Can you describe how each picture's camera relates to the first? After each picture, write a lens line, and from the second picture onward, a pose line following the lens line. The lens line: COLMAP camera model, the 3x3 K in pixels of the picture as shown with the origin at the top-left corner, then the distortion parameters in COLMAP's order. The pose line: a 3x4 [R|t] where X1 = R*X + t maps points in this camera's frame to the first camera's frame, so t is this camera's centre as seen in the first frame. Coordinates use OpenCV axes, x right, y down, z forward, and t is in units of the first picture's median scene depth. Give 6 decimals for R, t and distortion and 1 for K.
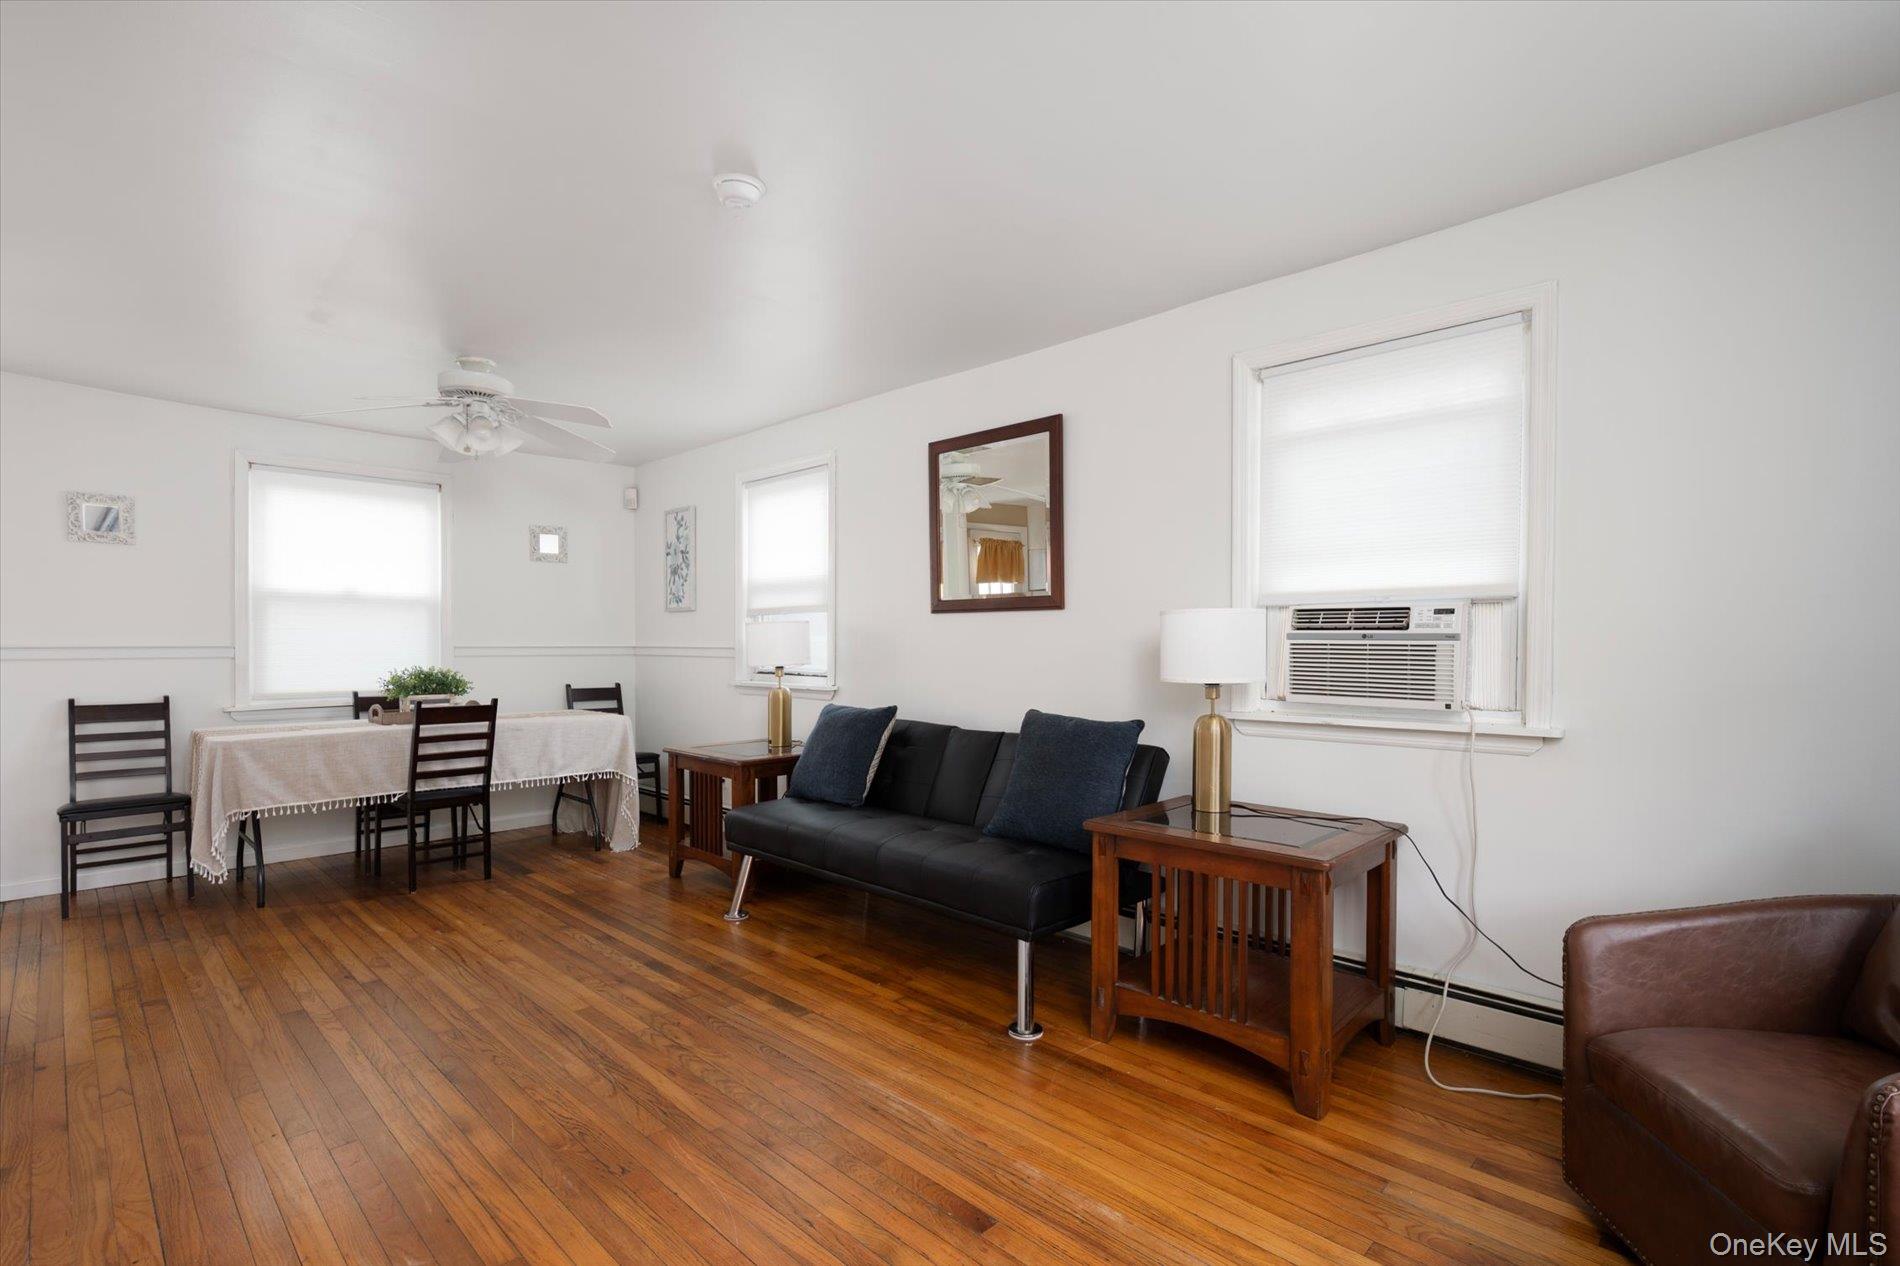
lens RADIAL K [[867.5, 0, 944.9], [0, 867.5, 657.5], [0, 0, 1]] dist [-0.000737, 0.000077]
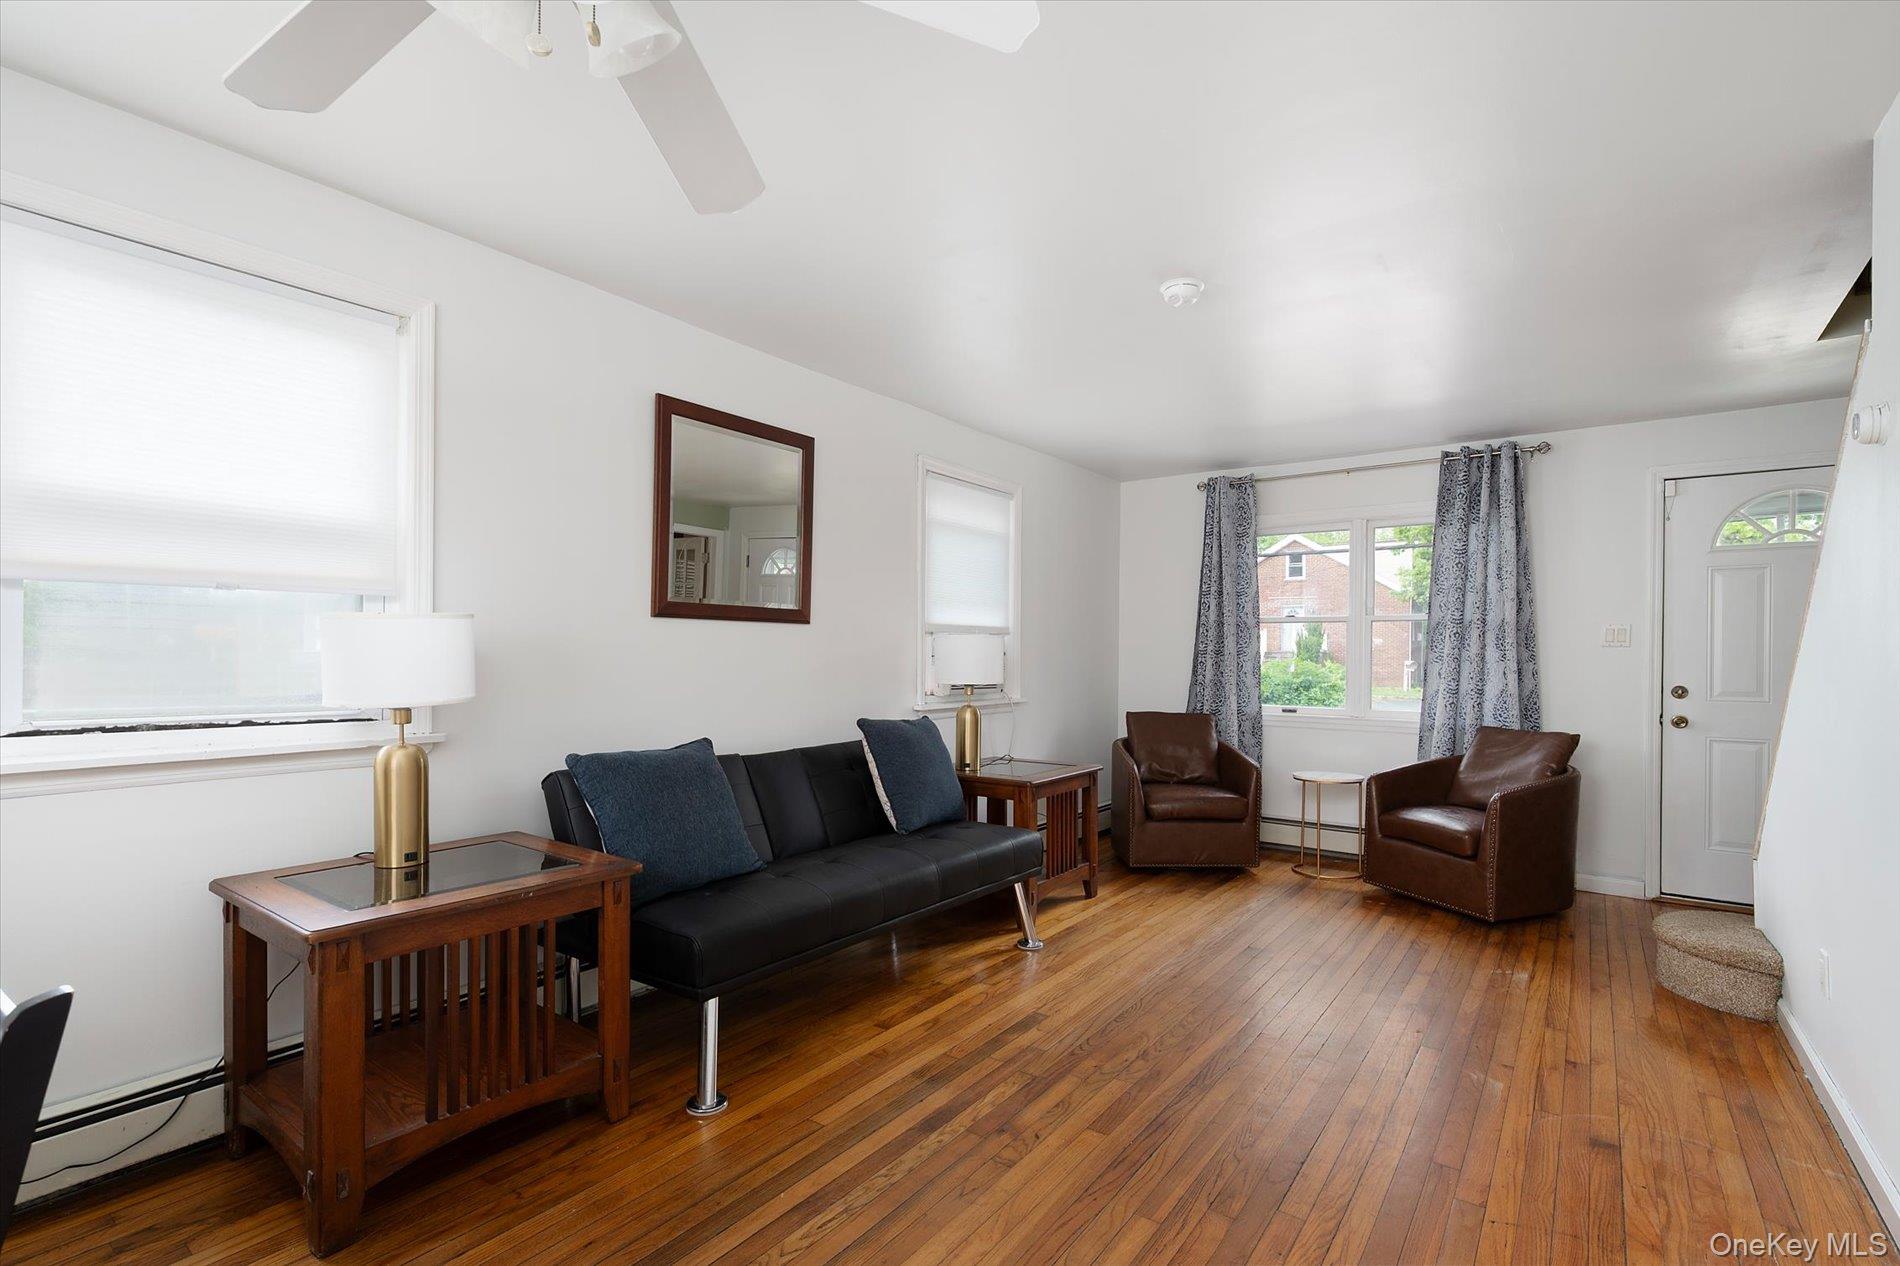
lens RADIAL K [[867.5, 0, 944.9], [0, 867.5, 657.5], [0, 0, 1]] dist [-0.000737, 0.000077]
pose [[-0.126441, -0.005686, 0.991958, -0.745124], [0.003763, 0.999974, 0.006211, -0.017618], [-0.991967, 0.004518, -0.126416, 0.782622]]
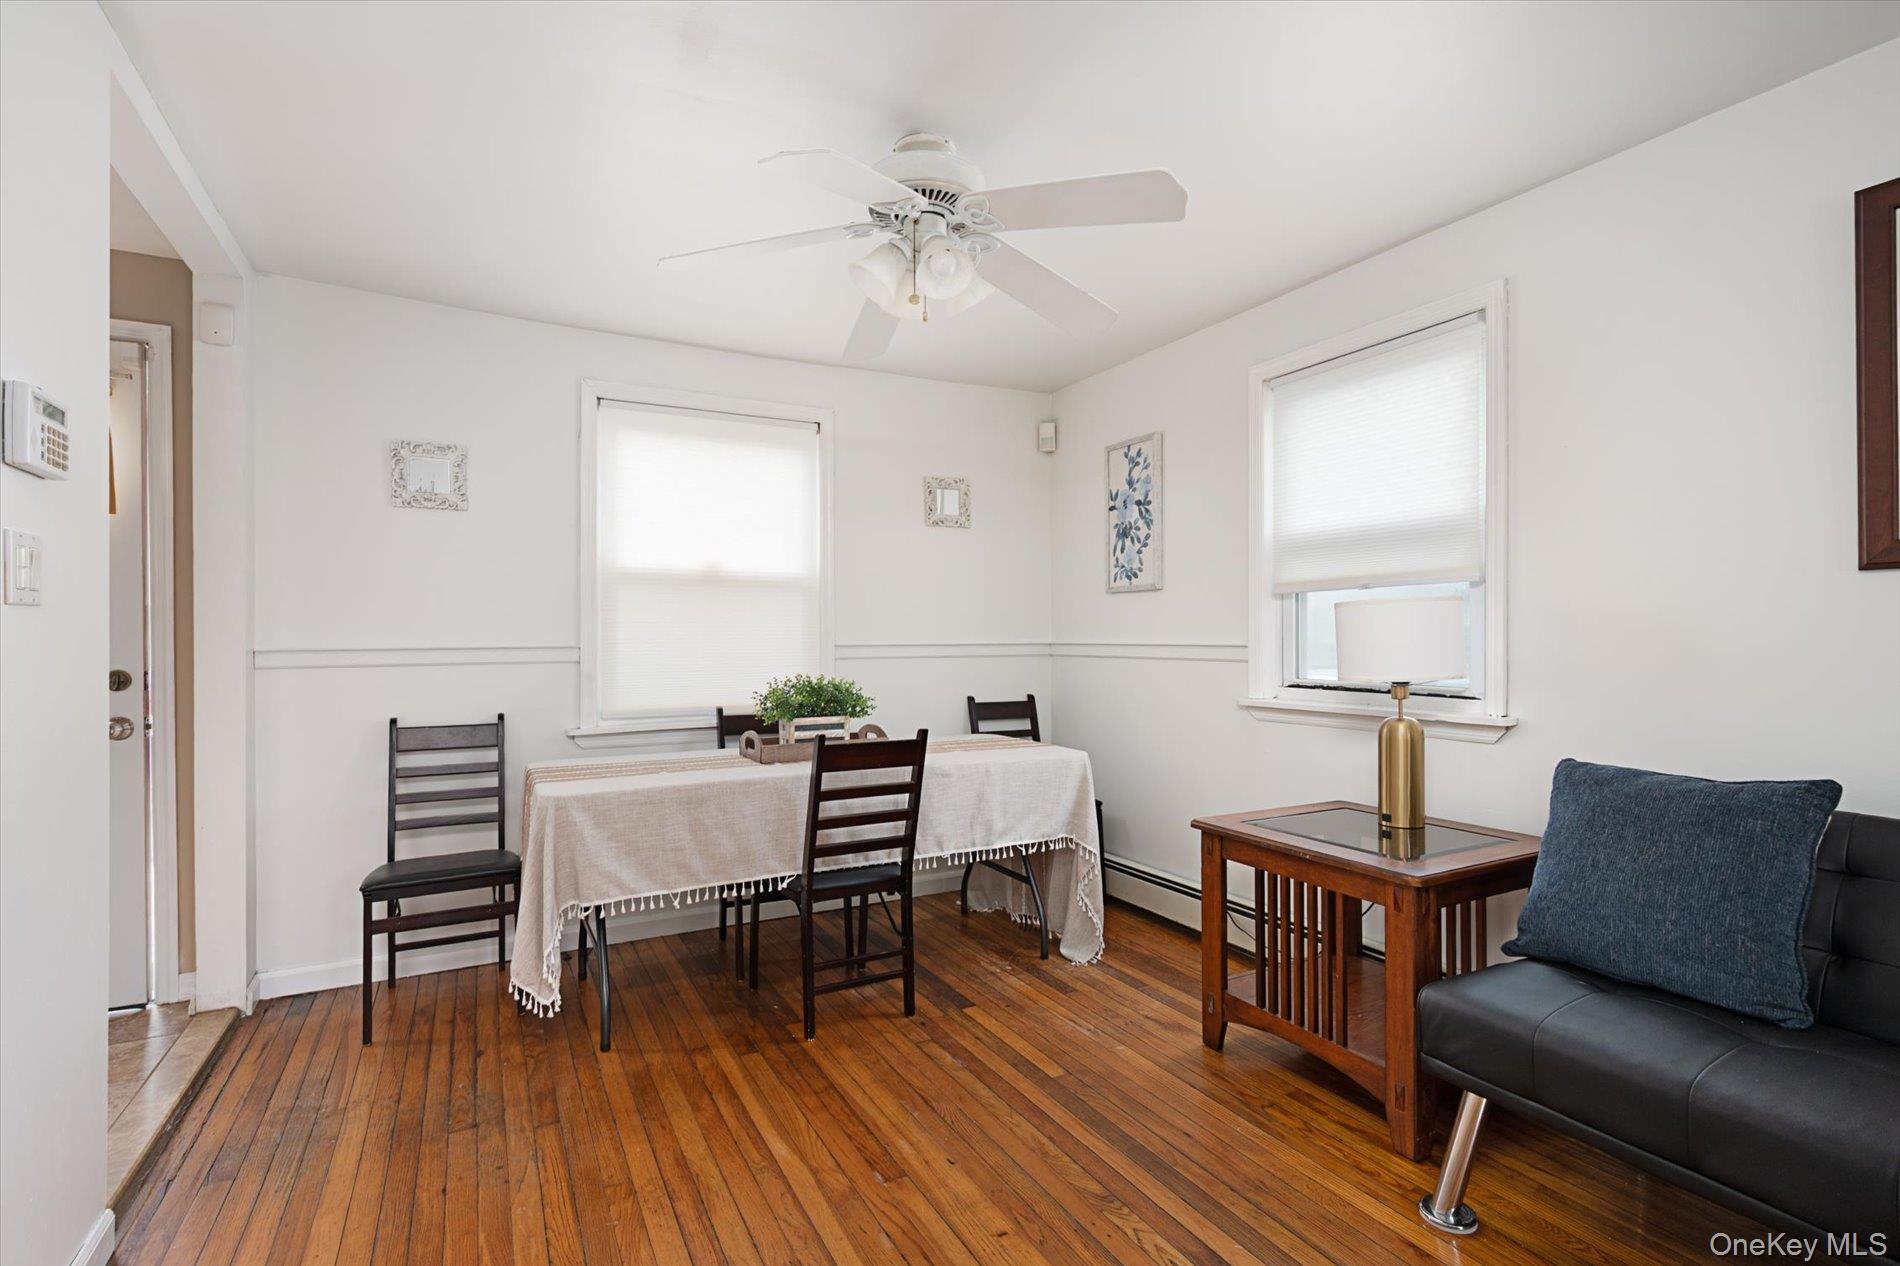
lens RADIAL K [[902.0, 0, 964.1], [0, 902.0, 636.4], [0, 0, 1]] dist [0.000304, -0.000236]
pose [[0.955170, -0.007096, -0.295973, -0.297866], [0.001857, 0.999837, -0.017980, -0.007646], [0.296053, 0.016624, 0.955027, 0.387312]]
